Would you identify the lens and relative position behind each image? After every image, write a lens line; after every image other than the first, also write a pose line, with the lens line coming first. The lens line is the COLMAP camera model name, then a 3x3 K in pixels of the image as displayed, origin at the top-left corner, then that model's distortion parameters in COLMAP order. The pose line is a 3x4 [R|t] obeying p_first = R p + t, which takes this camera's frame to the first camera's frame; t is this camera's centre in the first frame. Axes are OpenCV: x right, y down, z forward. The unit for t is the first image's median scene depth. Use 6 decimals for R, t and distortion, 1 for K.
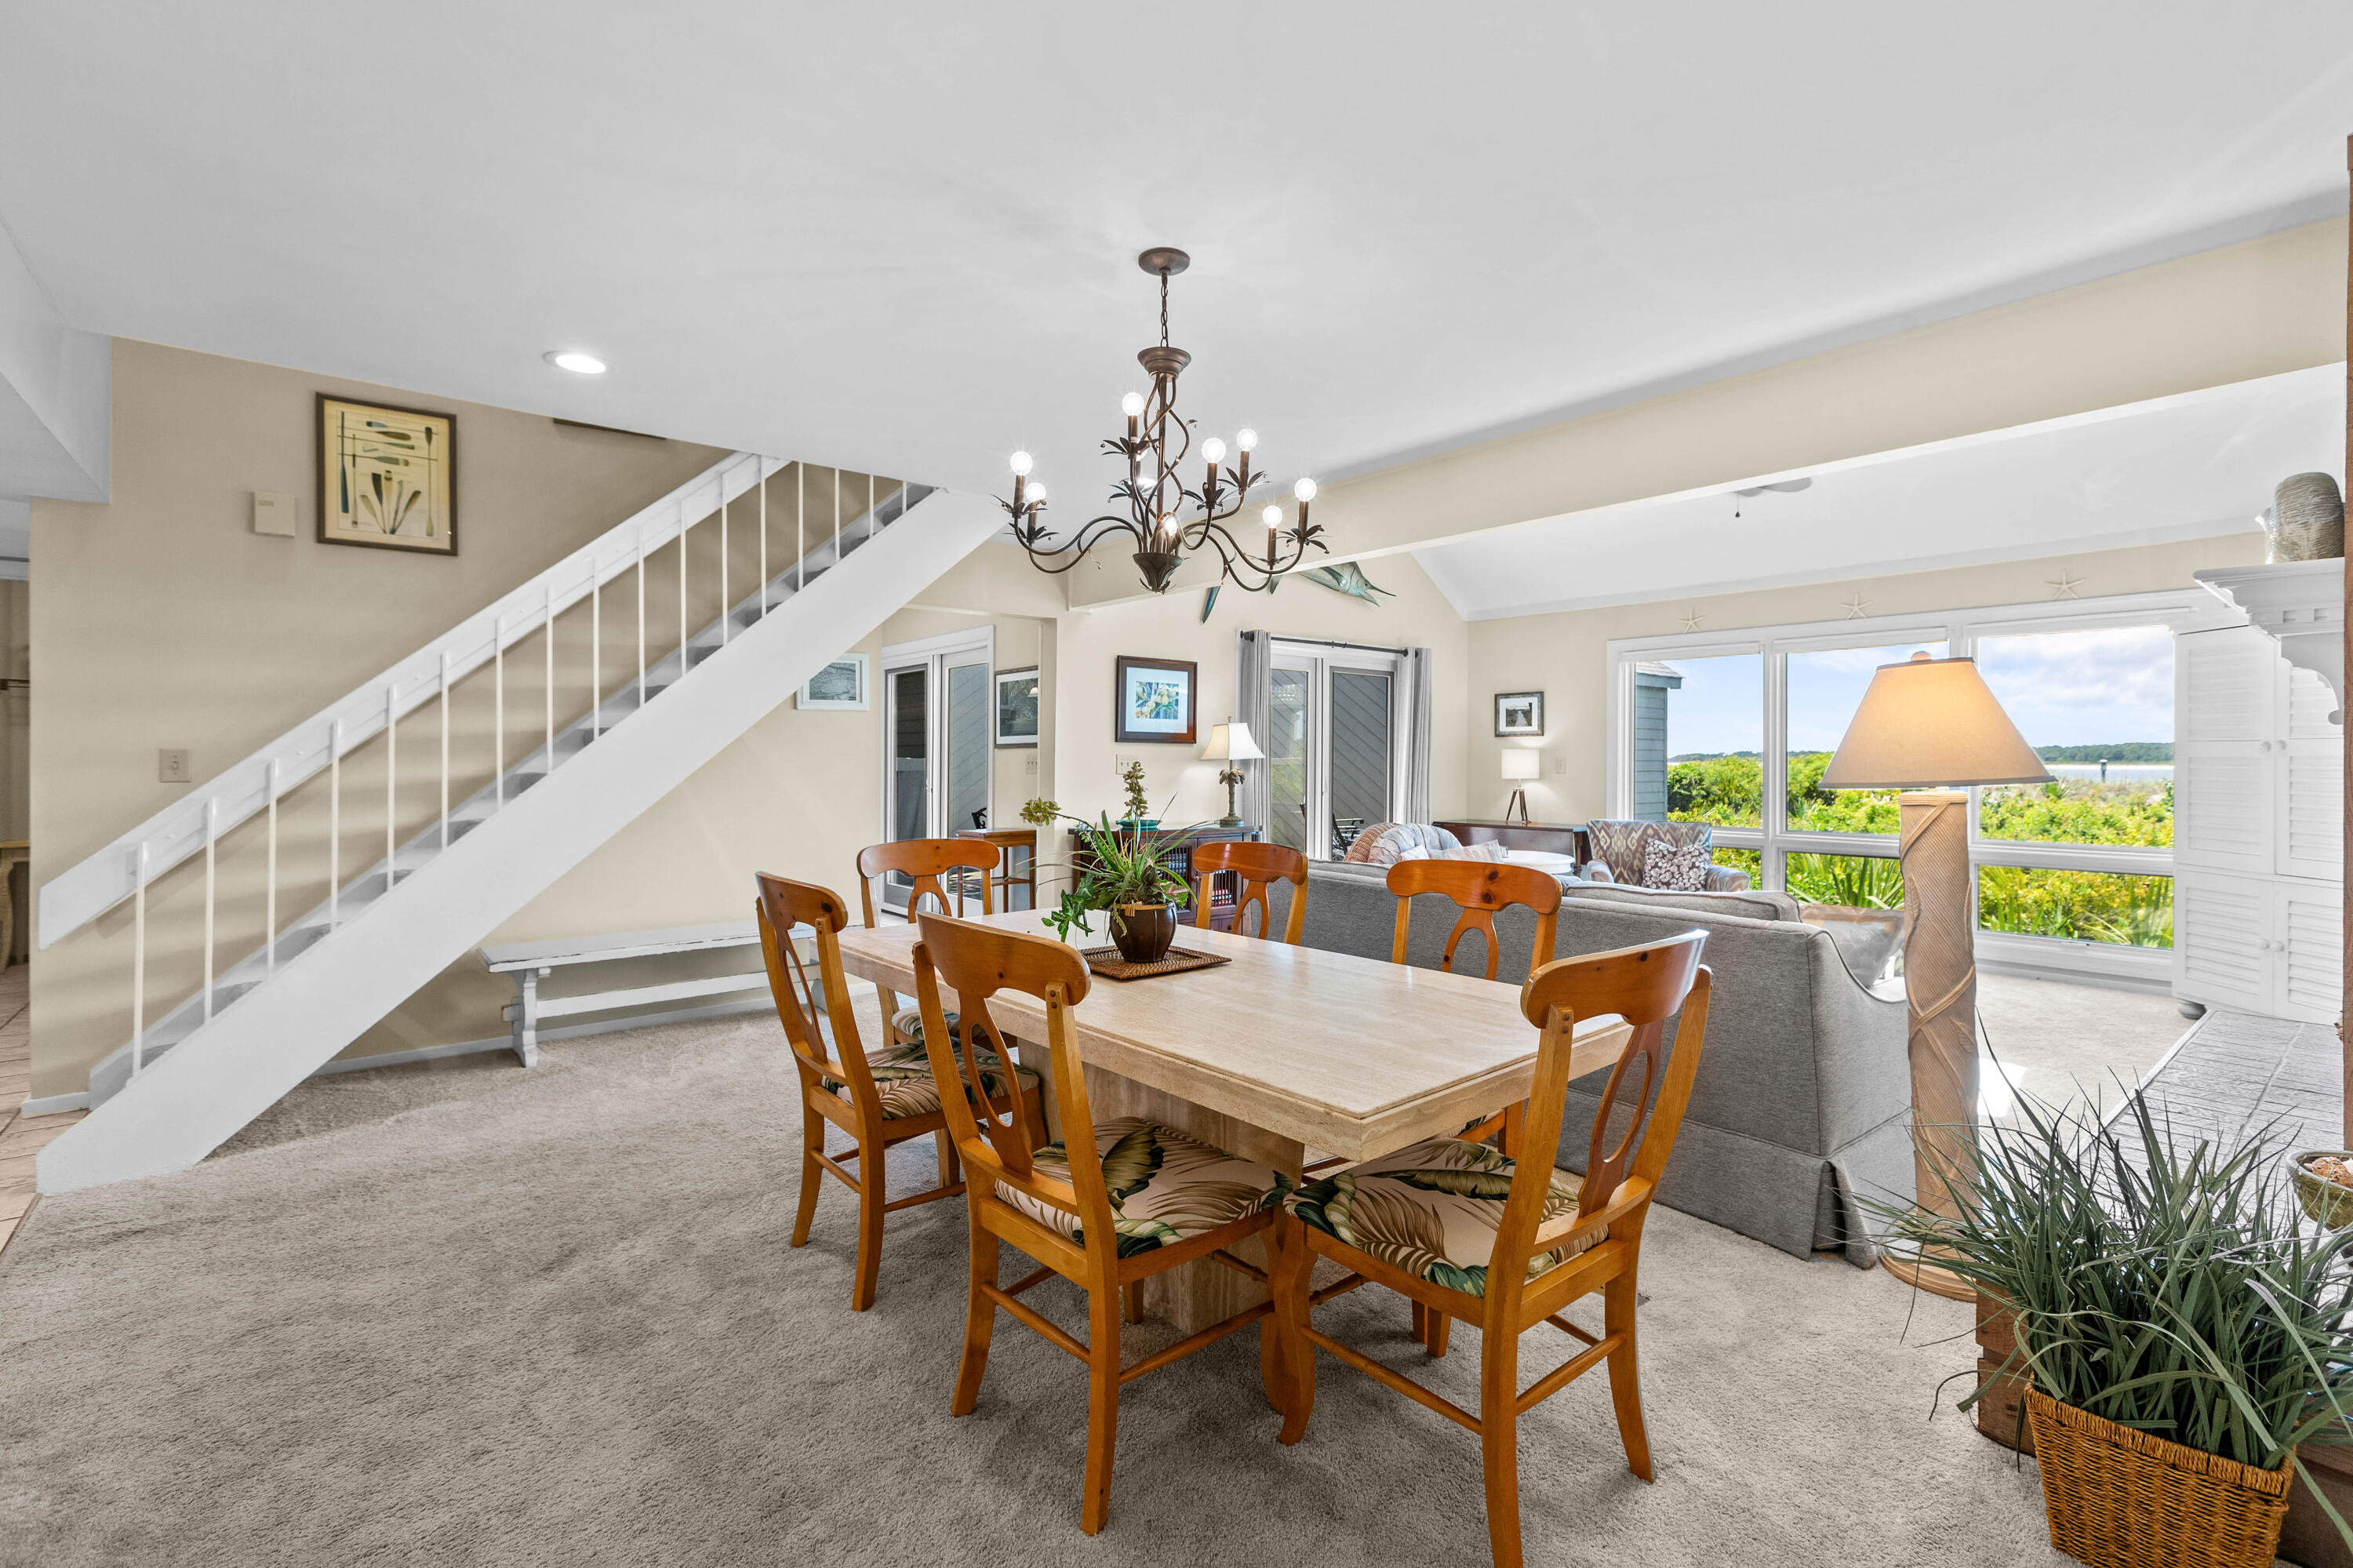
lens RADIAL K [[1069.0, 0, 1178.7], [0, 1069.0, 759.7], [0, 0, 1]] dist [0.004585, -0.002996]
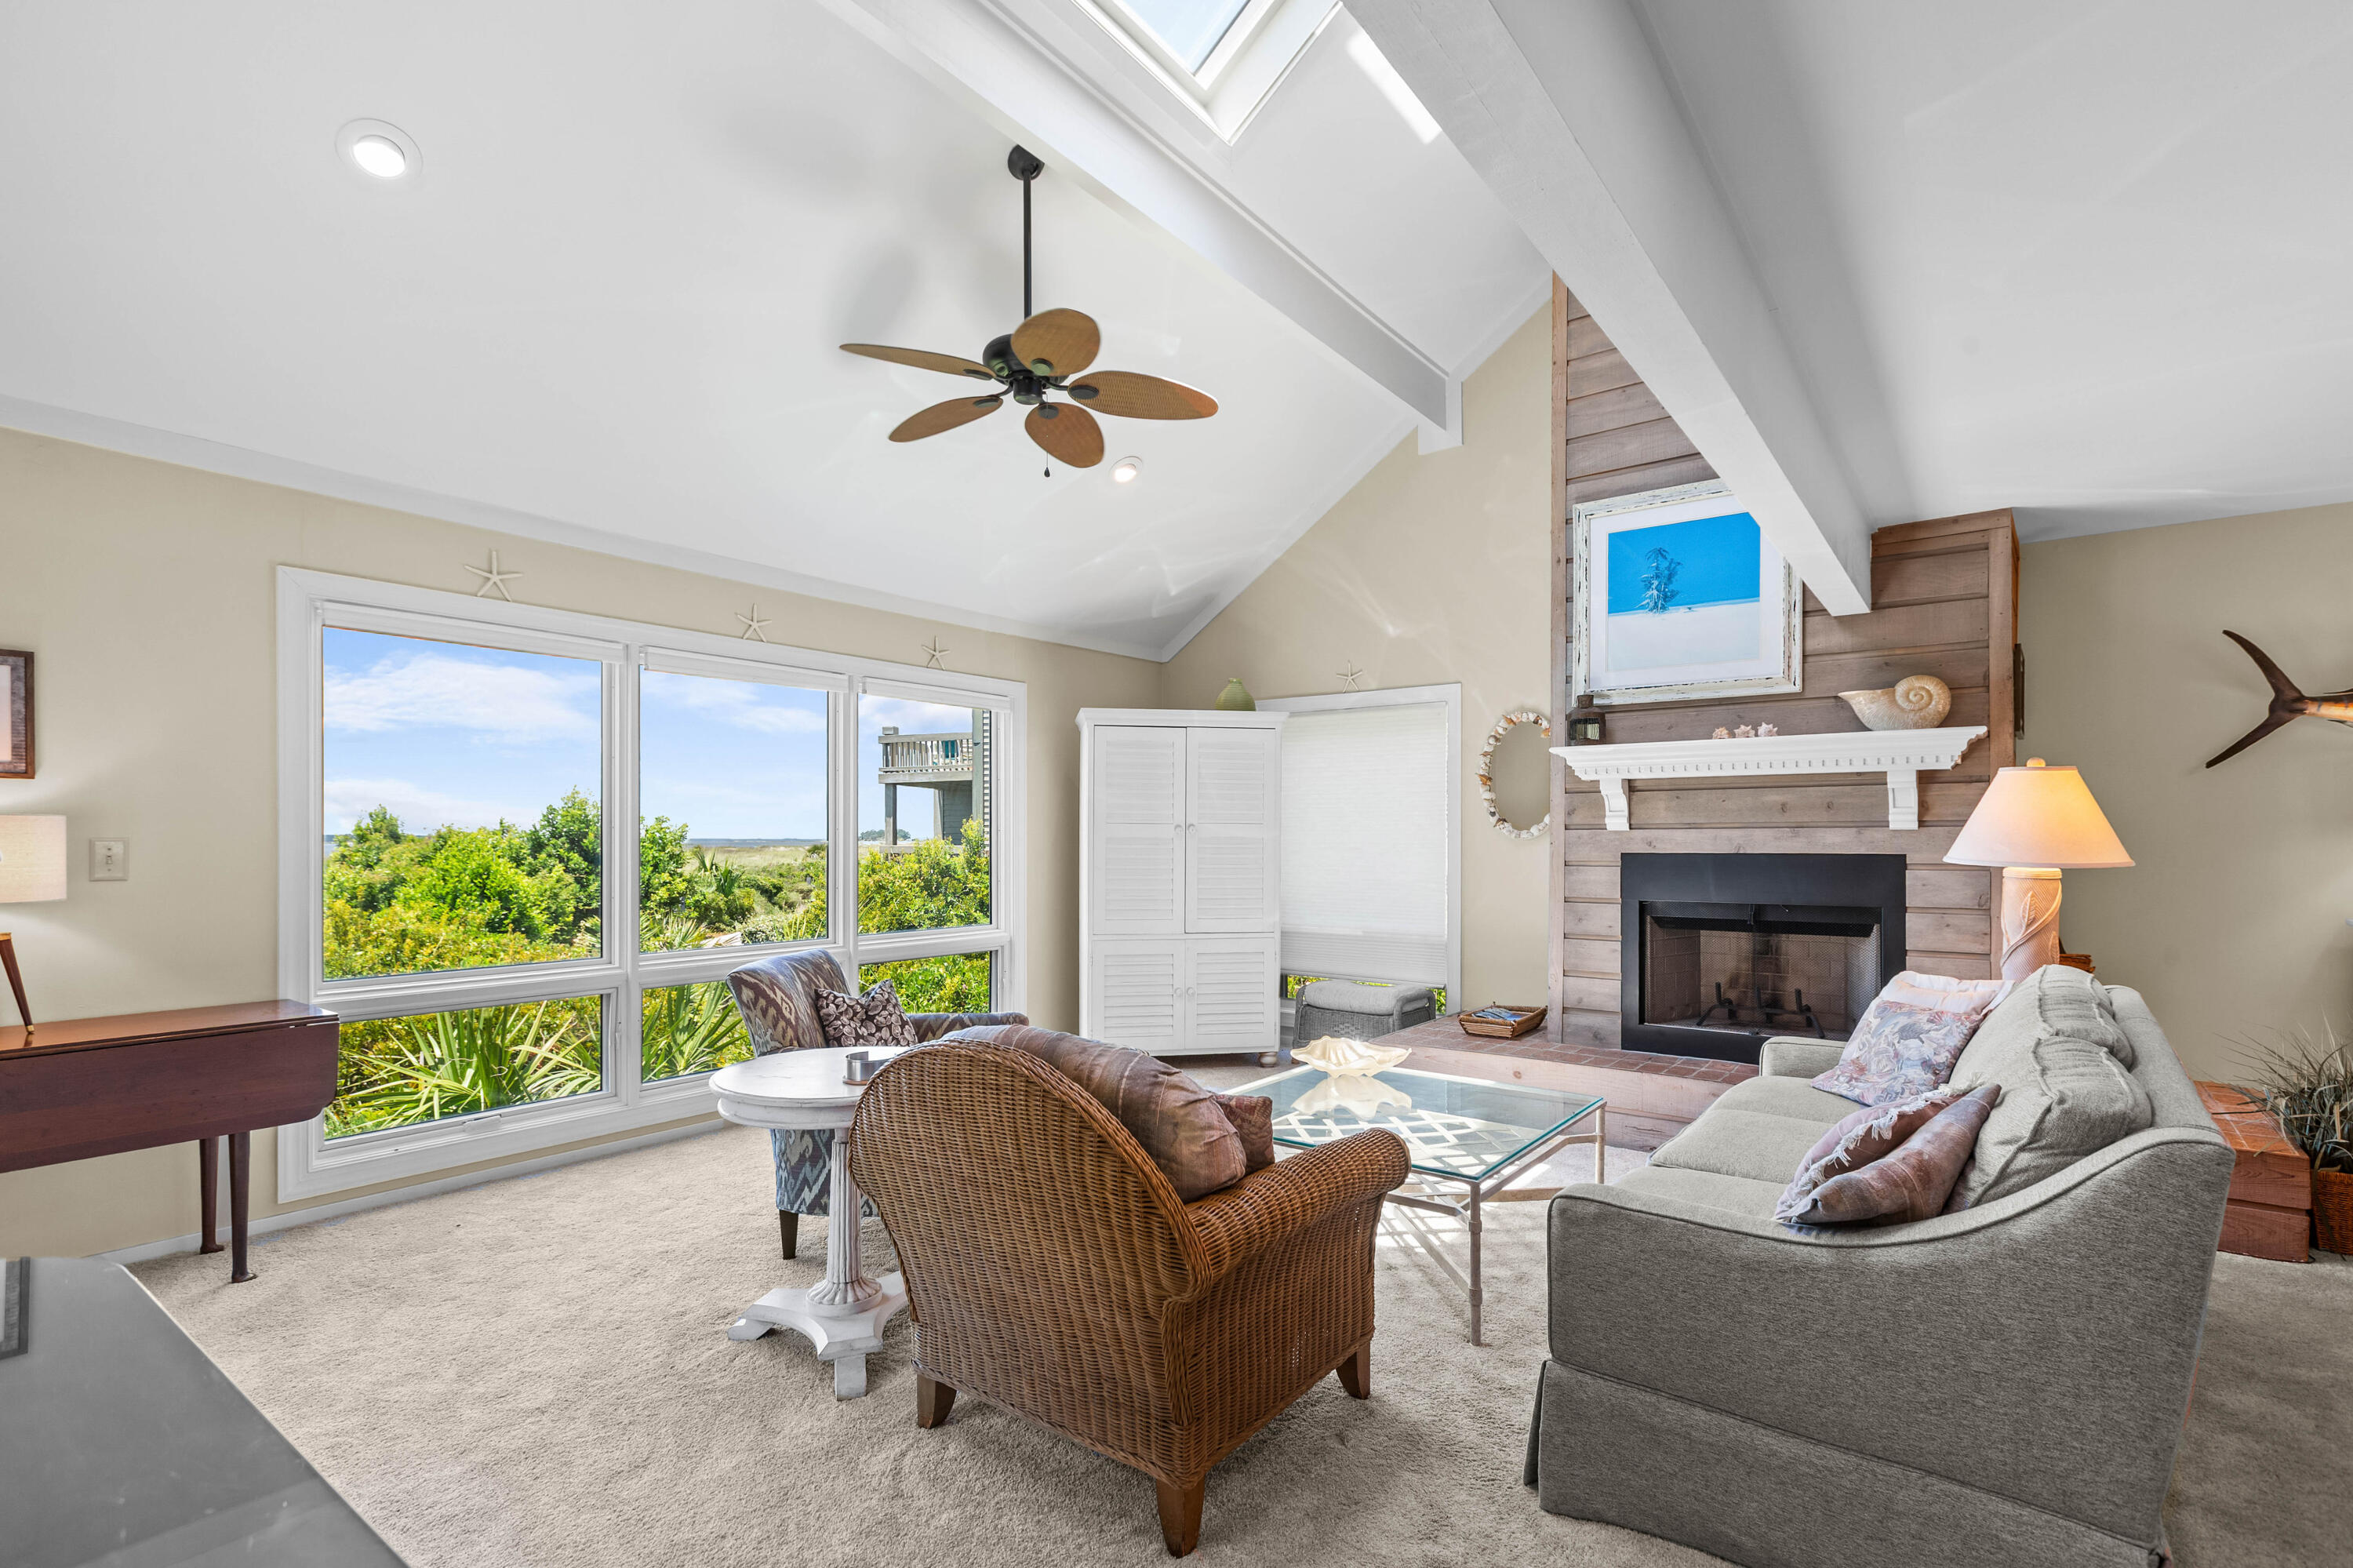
lens RADIAL K [[1069.0, 0, 1215.3], [0, 1069.0, 837.9], [0, 0, 1]] dist [0.004585, -0.002996]
pose [[-0.239721, -0.001685, 0.970840, -0.123294], [0.000391, 0.999998, 0.001832, -0.003539], [-0.970842, 0.000819, -0.239720, 0.870409]]
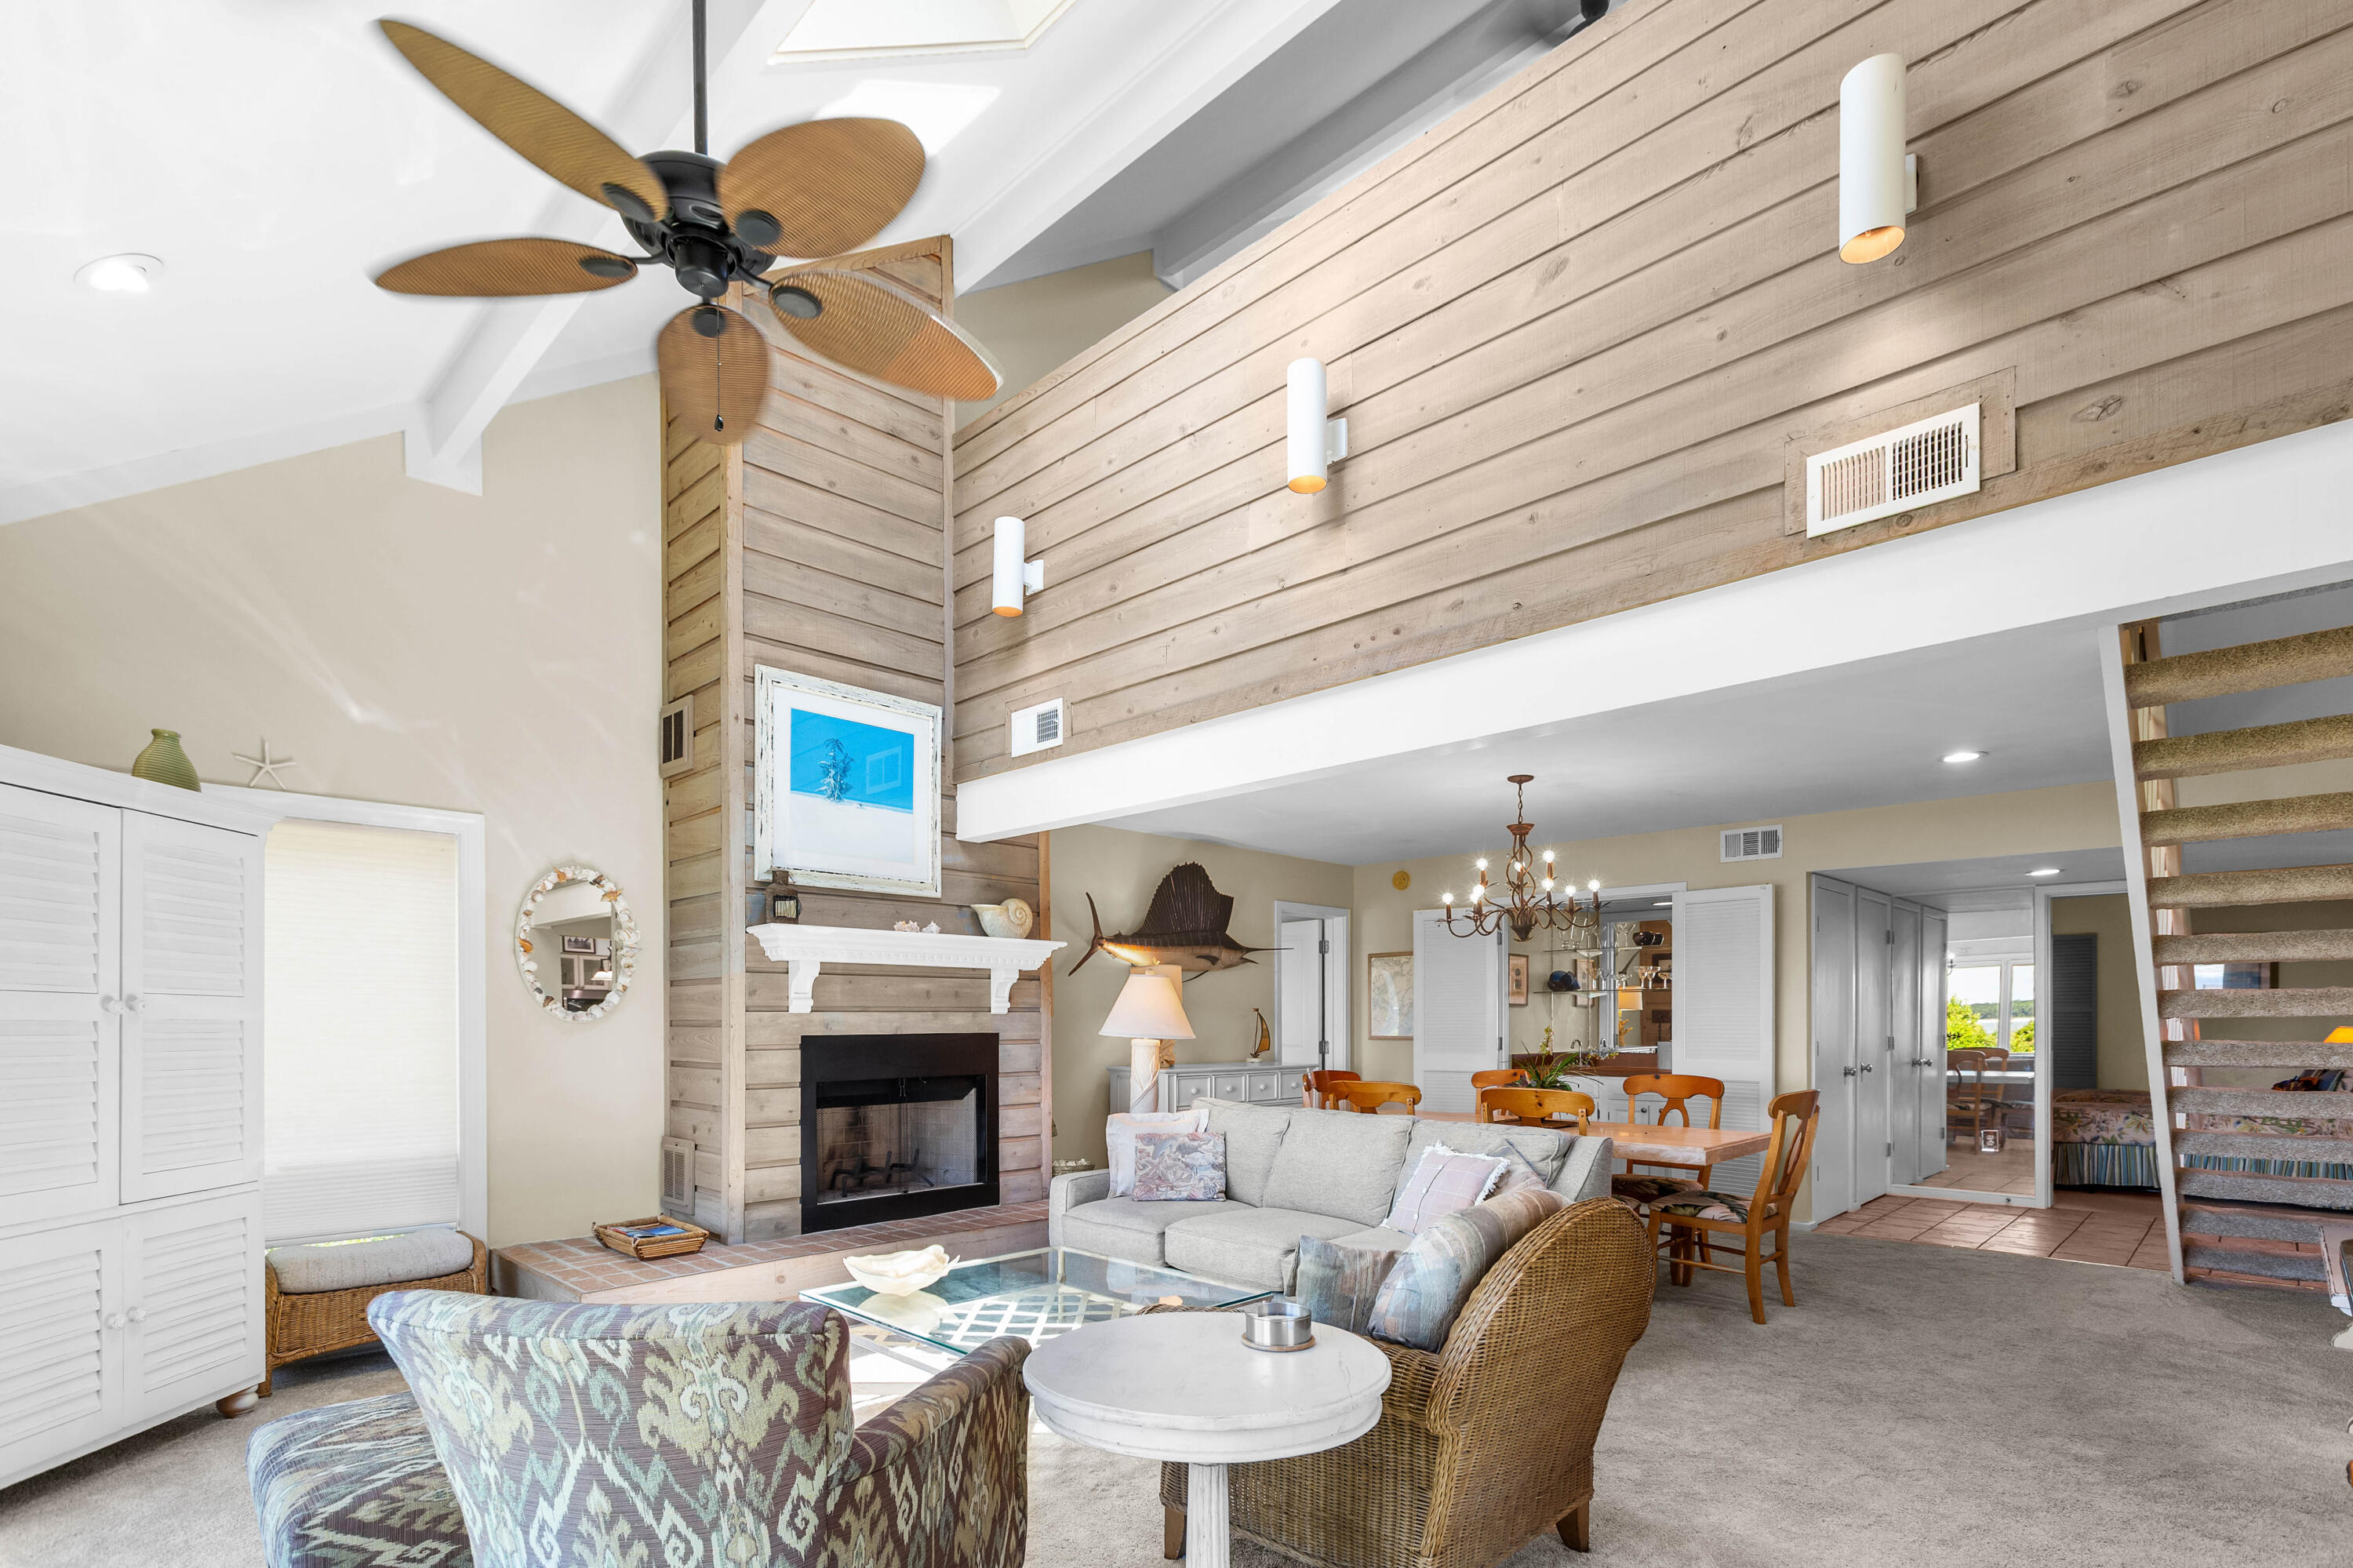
lens RADIAL K [[1145.9, 0, 1189.1], [0, 1145.9, 1025.5], [0, 0, 1]] dist [0.007898, -0.000889]
pose [[-0.994415, -0.000680, -0.105539, 0.319029], [-0.001143, 0.999990, 0.004330, -0.002279], [0.105535, 0.004426, -0.994406, 1.206749]]
